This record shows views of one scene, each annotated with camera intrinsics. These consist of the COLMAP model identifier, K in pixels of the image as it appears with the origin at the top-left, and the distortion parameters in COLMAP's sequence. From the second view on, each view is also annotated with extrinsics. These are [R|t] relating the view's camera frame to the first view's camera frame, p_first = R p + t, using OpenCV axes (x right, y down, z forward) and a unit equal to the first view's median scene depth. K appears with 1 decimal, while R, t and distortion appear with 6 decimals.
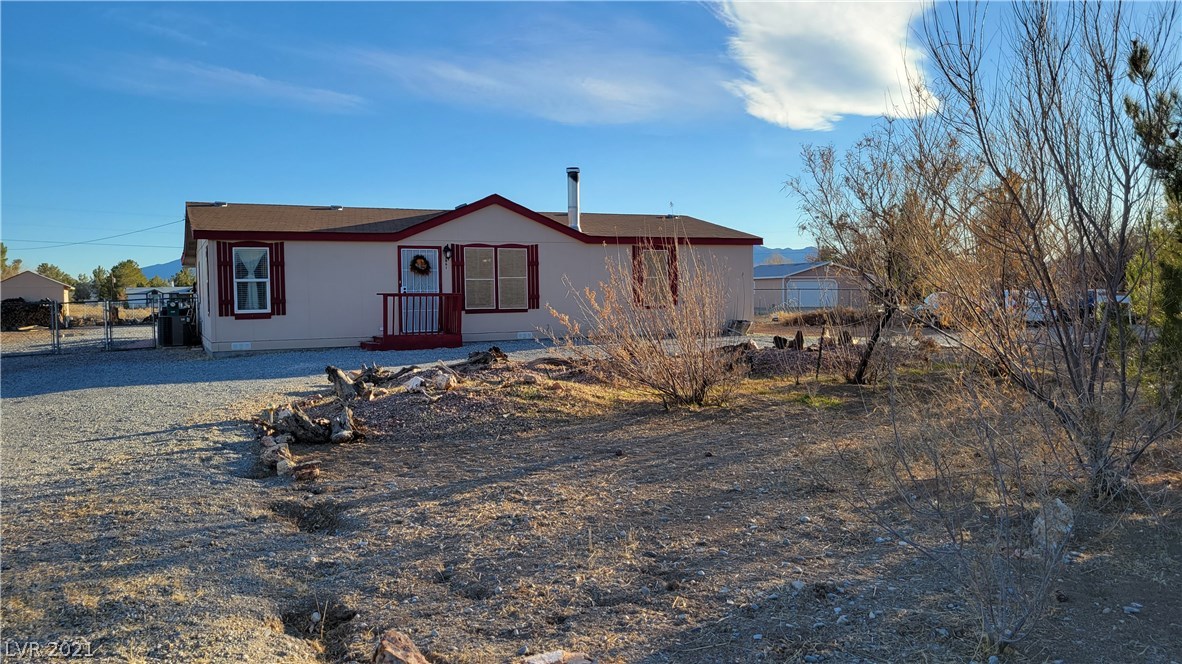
lens RADIAL K [[884.2, 0, 594.2], [0, 884.2, 327.0], [0, 0, 1]] dist [0.042033, -0.000828]
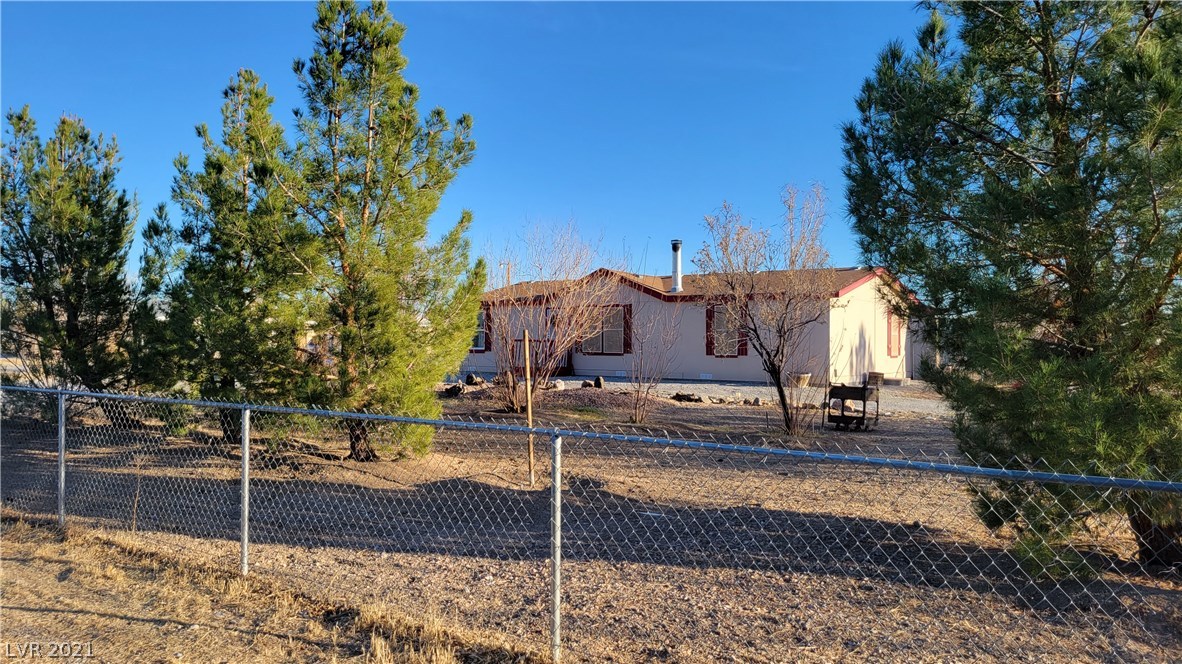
lens RADIAL K [[884.2, 0, 594.2], [0, 884.2, 327.0], [0, 0, 1]] dist [0.042033, -0.000828]
pose [[0.537000, 0.006161, -0.843560, 1.032976], [-0.051856, 0.998323, -0.025719, -0.024184], [0.841987, 0.057554, 0.536419, 0.264725]]
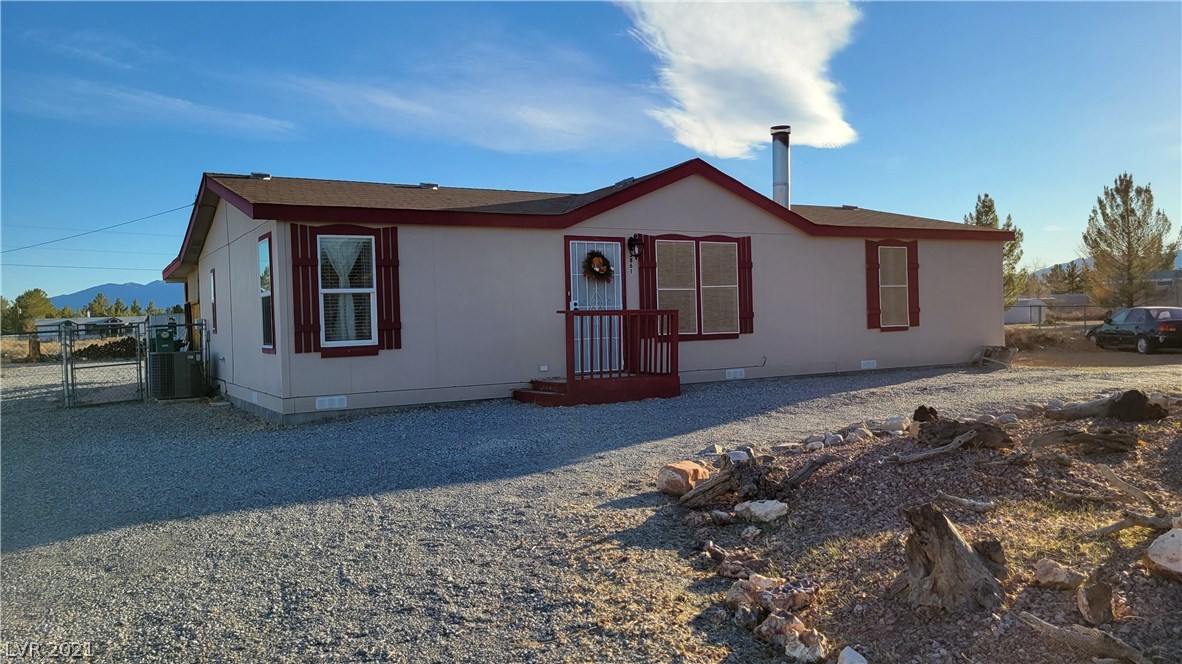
lens RADIAL K [[866.1, 0, 591.5], [0, 866.1, 310.9], [0, 0, 1]] dist [0.042891, -0.000091]
pose [[0.996608, -0.010485, 0.081630, -0.243613], [0.014352, 0.998795, -0.046928, -0.008939], [-0.081039, 0.047940, 0.995557, 0.372655]]
